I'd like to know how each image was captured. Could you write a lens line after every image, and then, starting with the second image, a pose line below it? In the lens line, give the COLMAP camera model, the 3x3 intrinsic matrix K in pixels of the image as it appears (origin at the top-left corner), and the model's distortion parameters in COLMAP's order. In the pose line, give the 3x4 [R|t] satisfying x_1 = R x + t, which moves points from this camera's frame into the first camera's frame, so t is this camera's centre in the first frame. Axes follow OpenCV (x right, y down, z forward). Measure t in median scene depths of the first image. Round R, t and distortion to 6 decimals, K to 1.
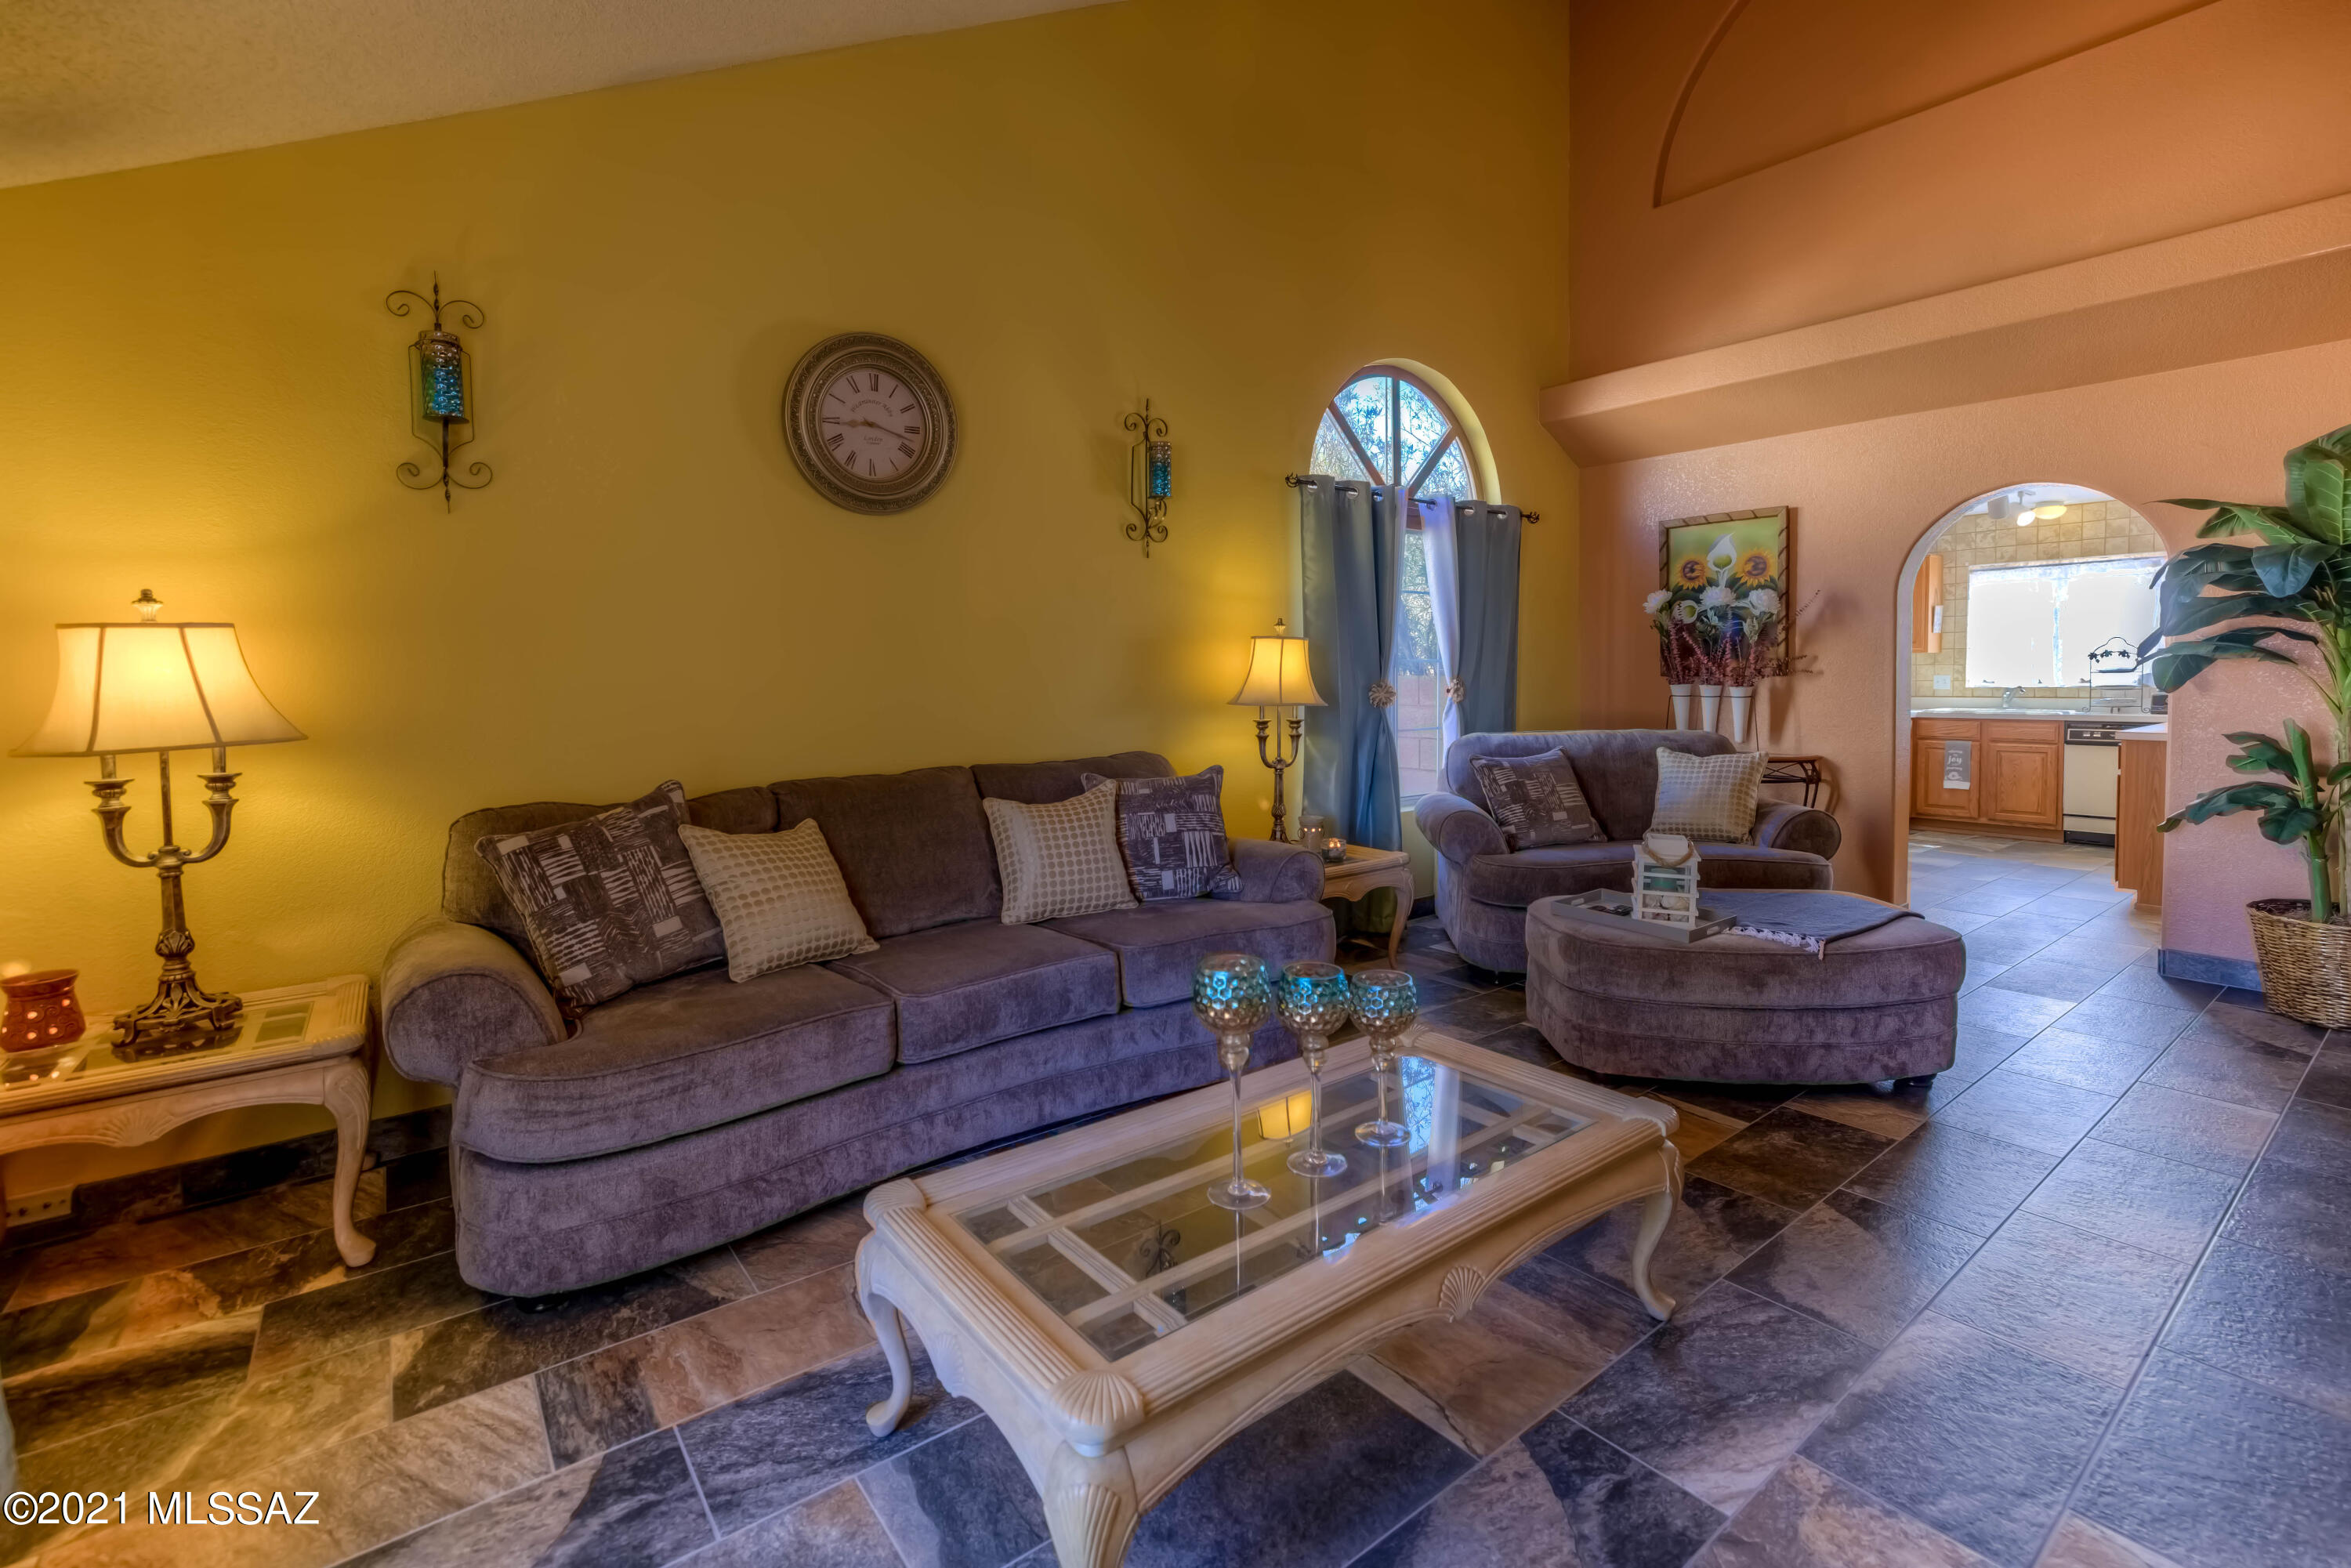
lens RADIAL K [[1027.8, 0, 1150.5], [0, 1027.8, 719.1], [0, 0, 1]] dist [-0.011094, 0.007386]
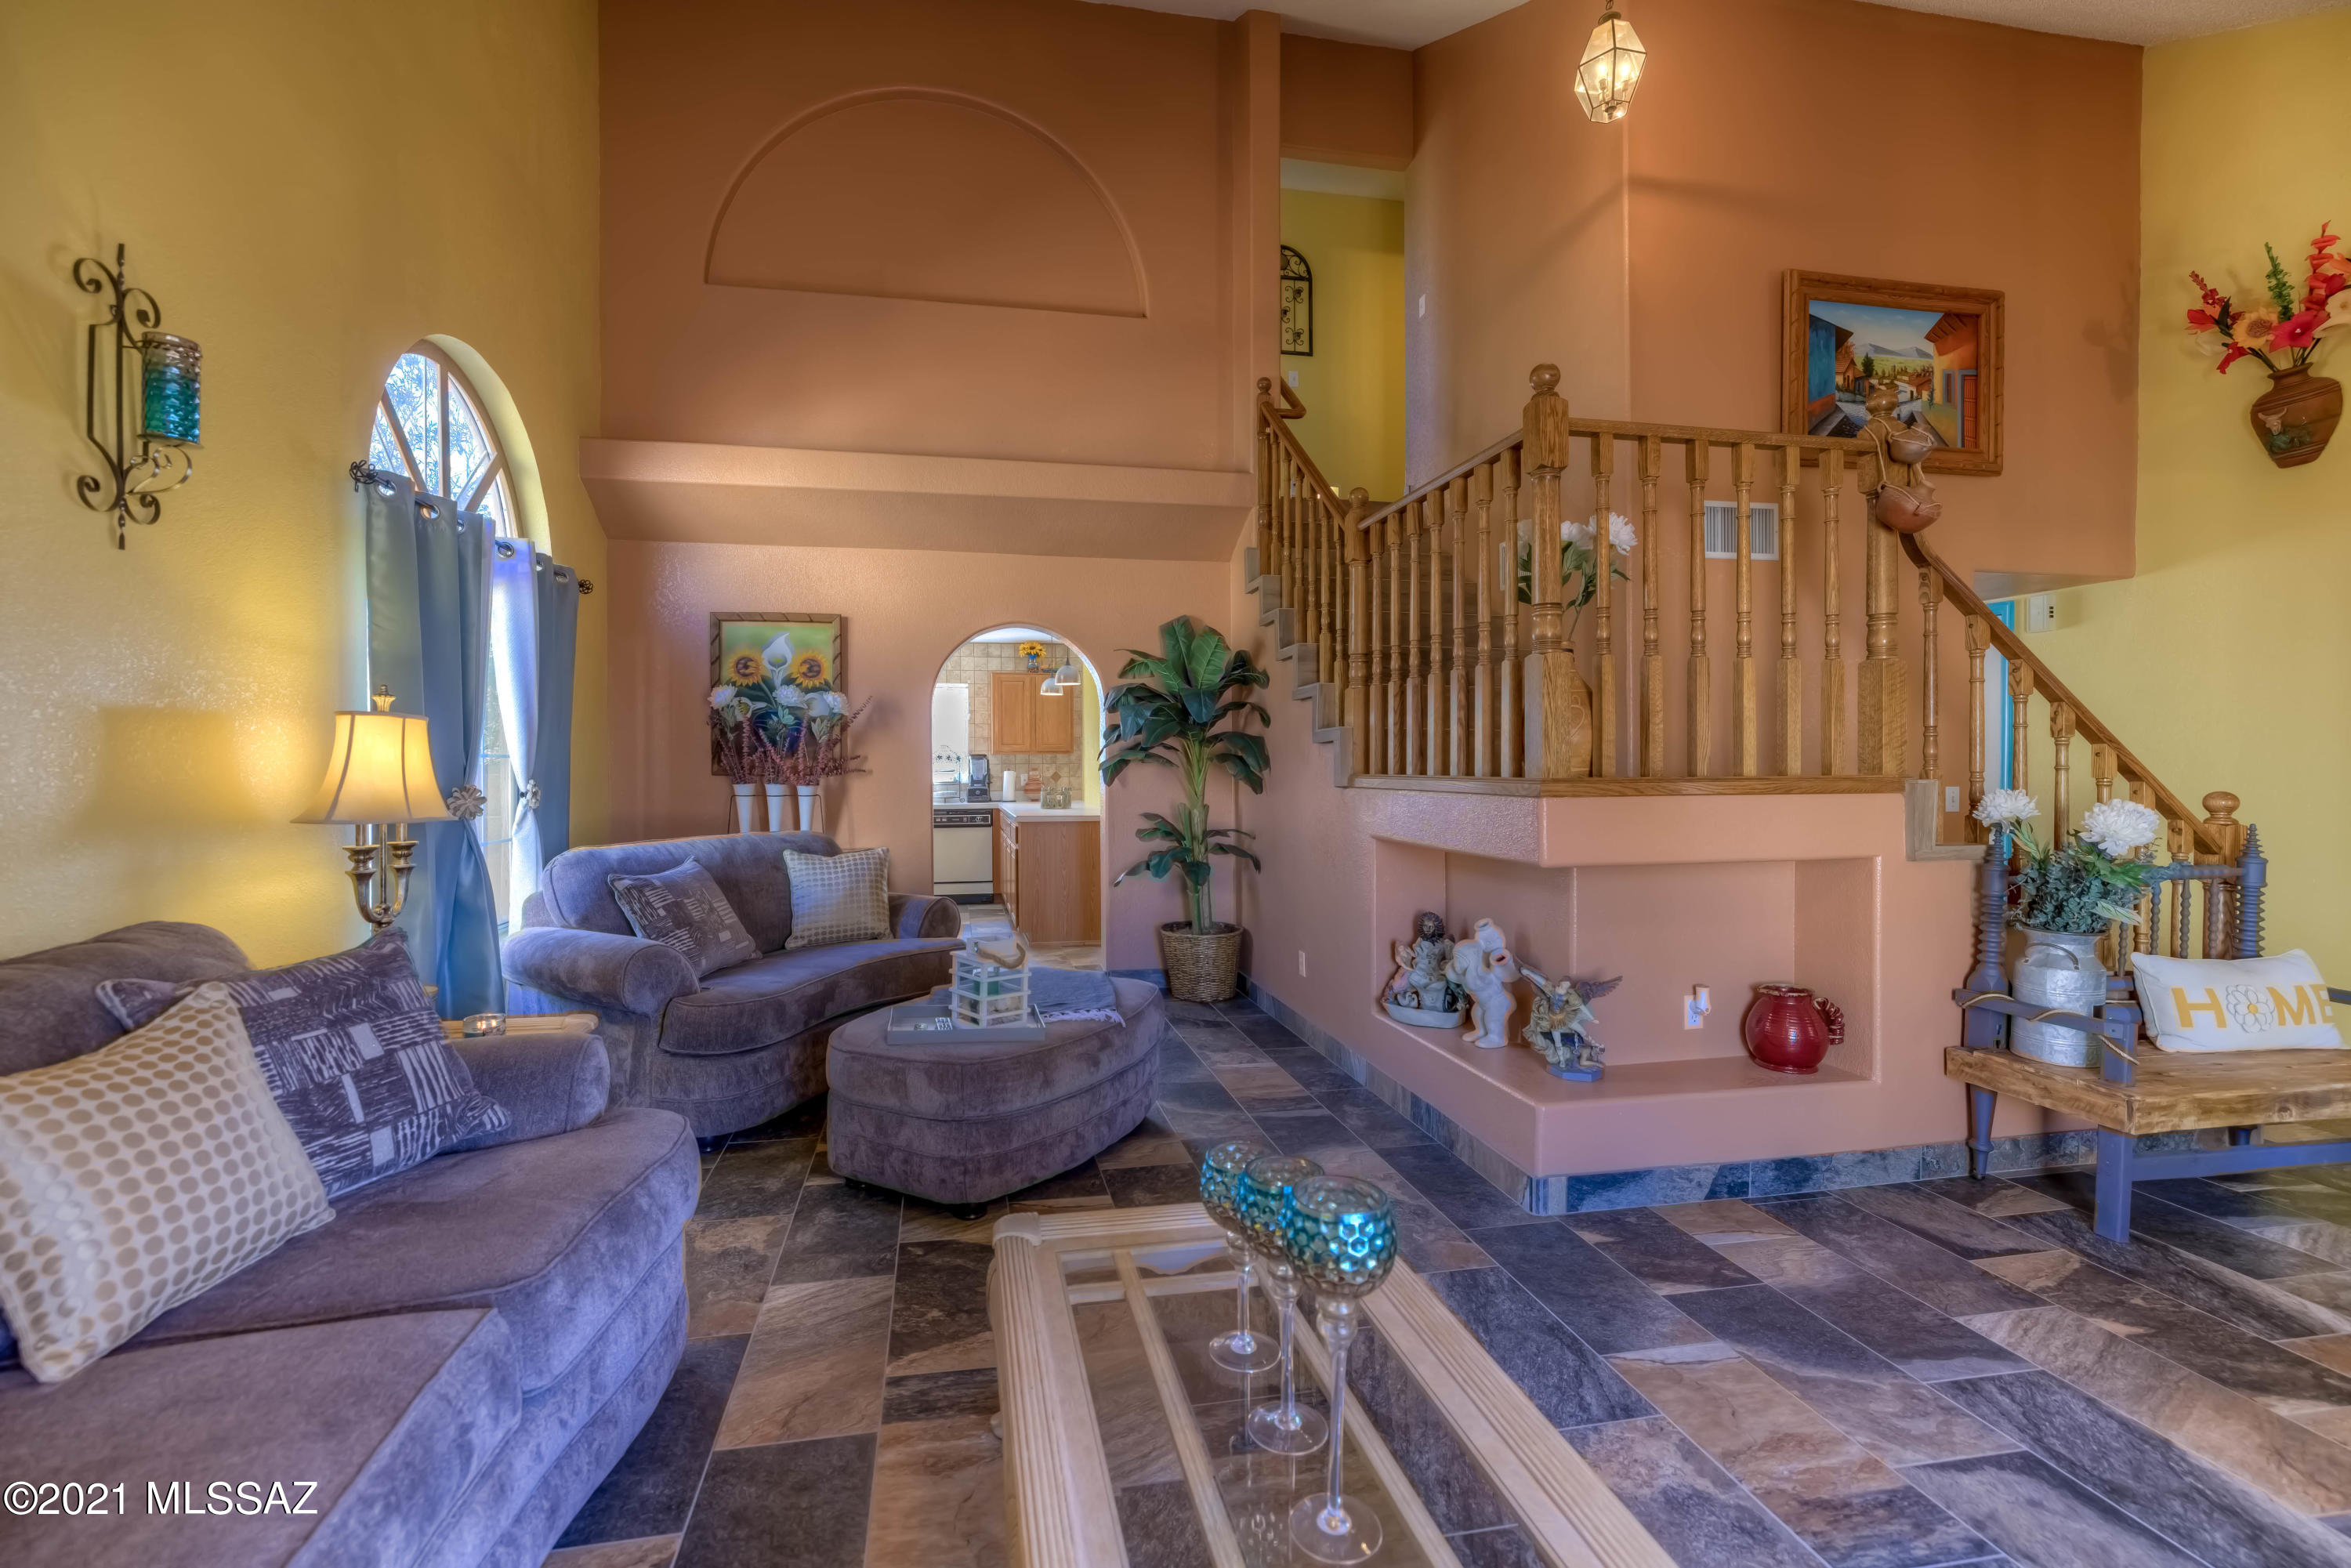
lens RADIAL K [[1027.8, 0, 1123.5], [0, 1027.8, 784.4], [0, 0, 1]] dist [-0.011094, 0.007386]
pose [[0.473375, -0.009573, 0.880809, -0.270473], [0.041266, 0.999084, -0.011320, -0.013174], [-0.879894, 0.041706, 0.473336, 0.381678]]
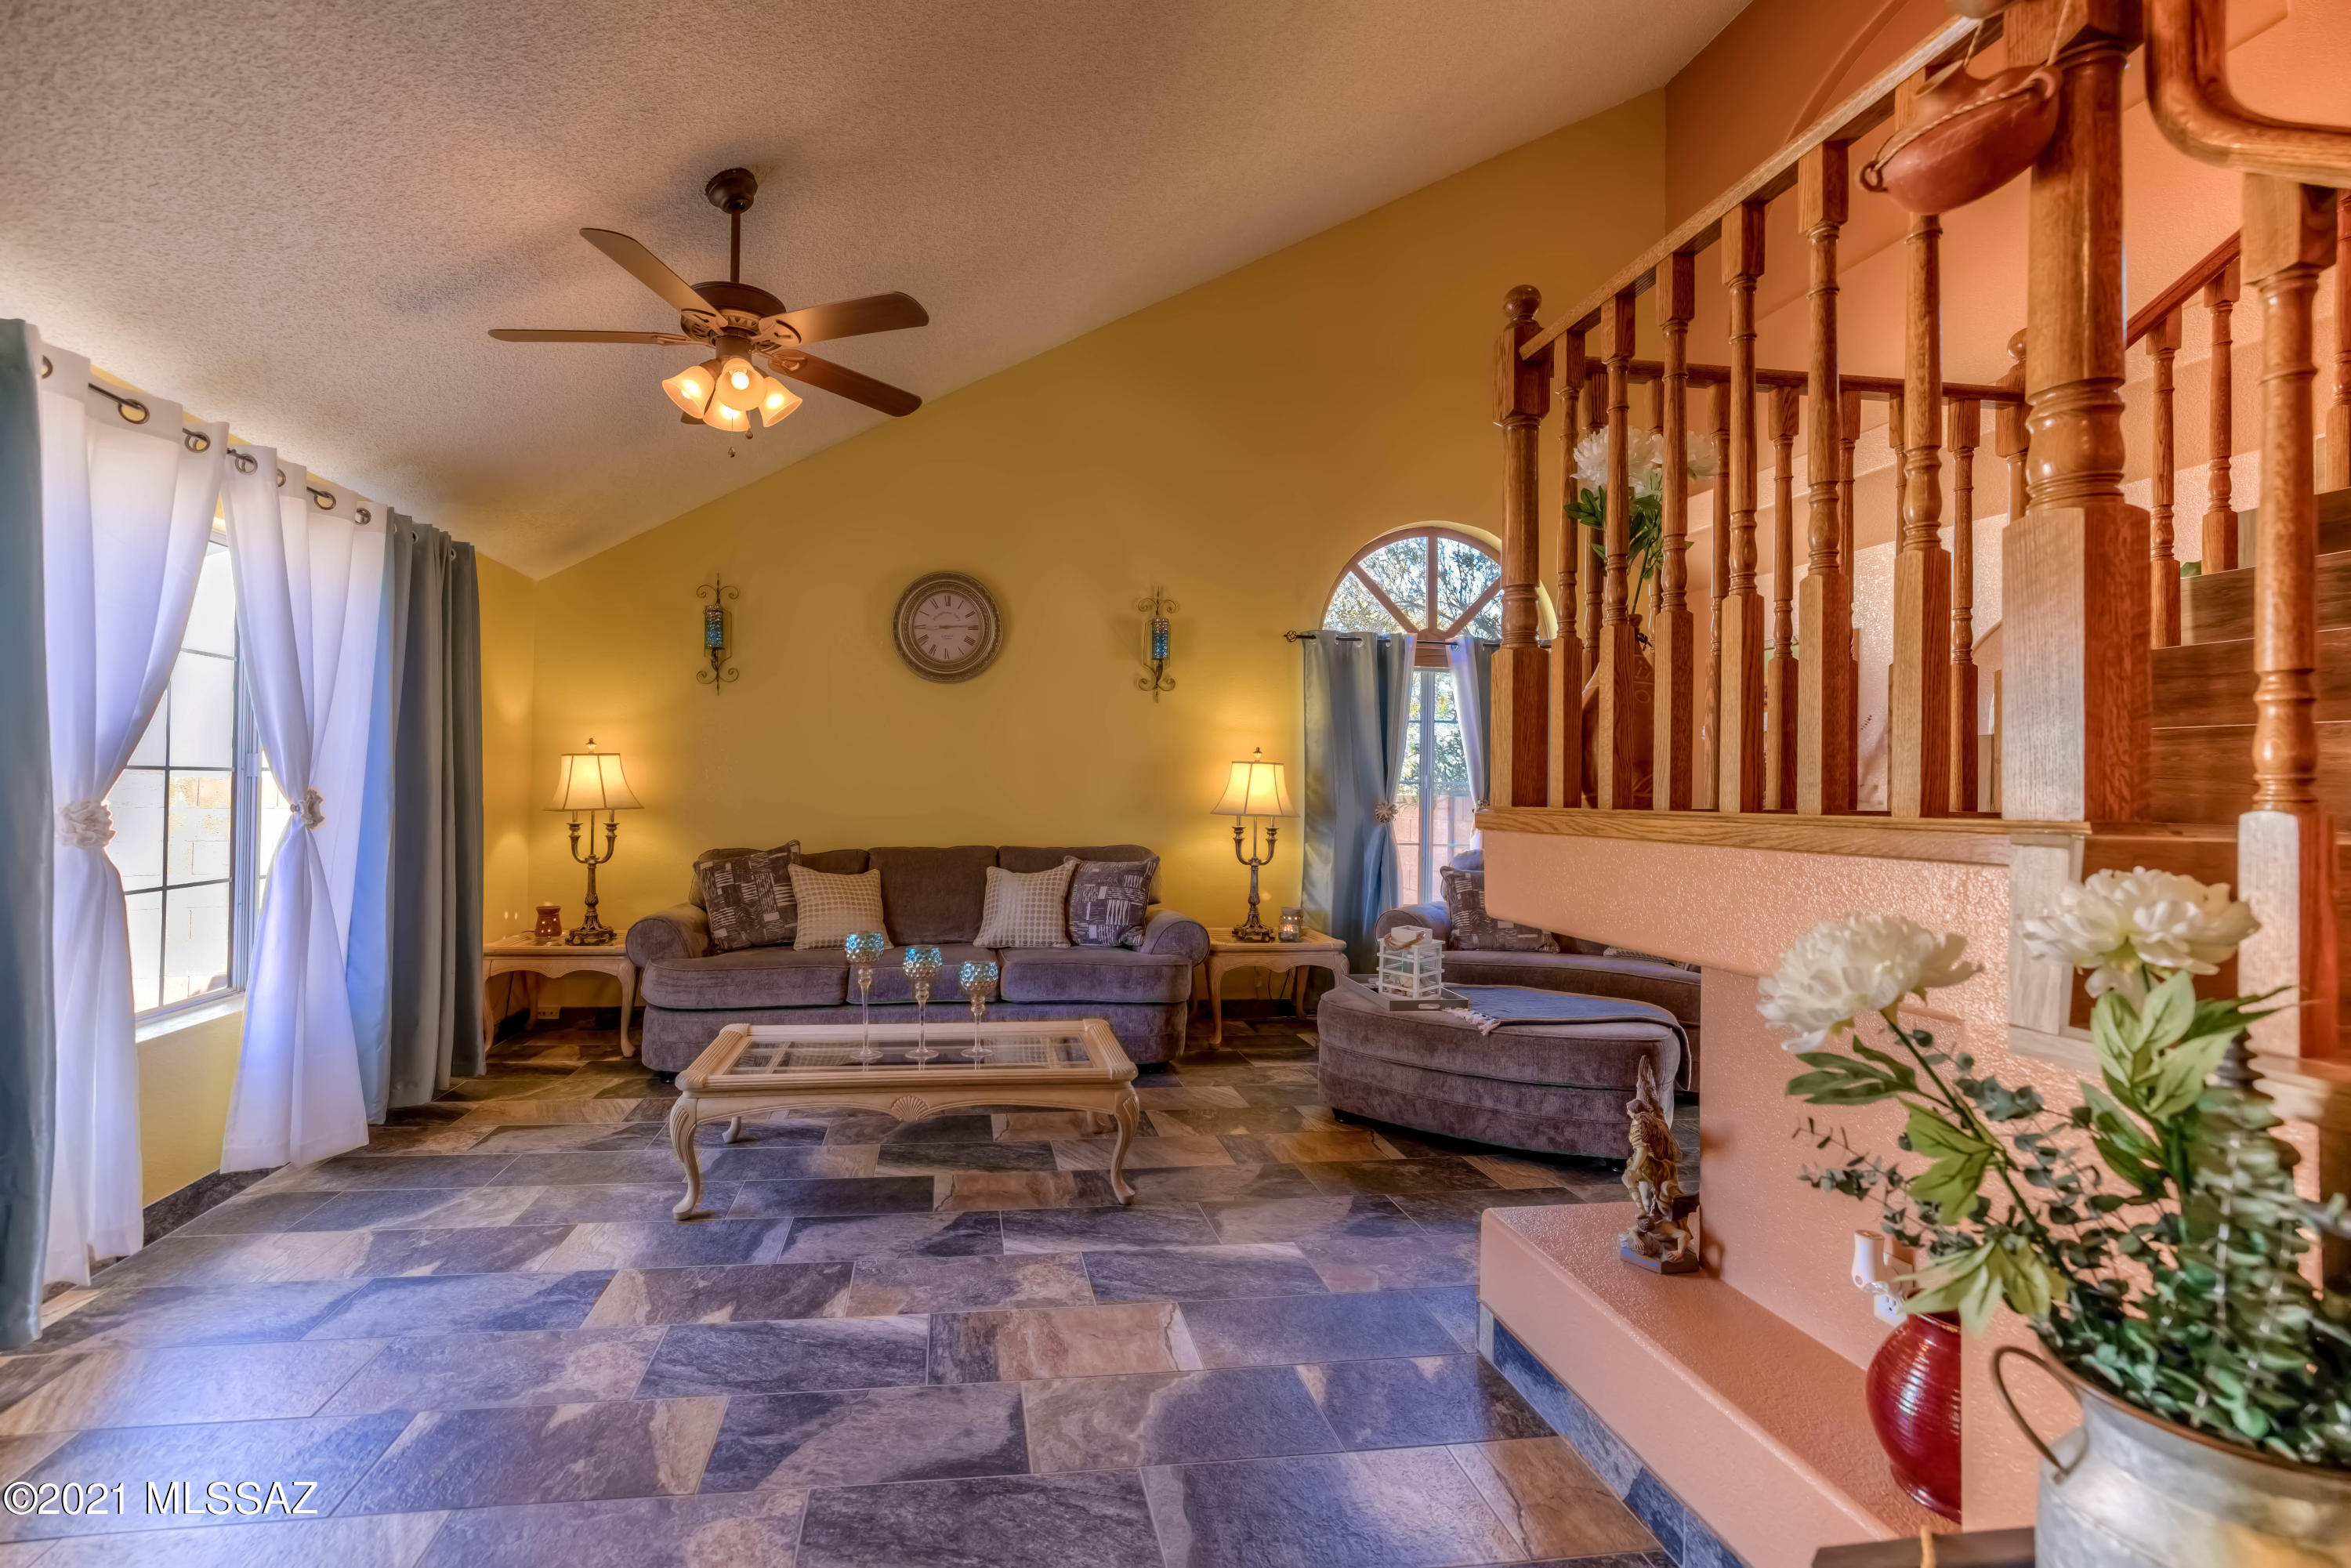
lens RADIAL K [[1027.8, 0, 1090.1], [0, 1027.8, 784.9], [0, 0, 1]] dist [-0.011094, 0.007386]
pose [[0.861542, 0.021318, -0.507238, 0.726654], [-0.044150, 0.998479, -0.033024, -0.000231], [0.505763, 0.050846, 0.861173, -0.243643]]
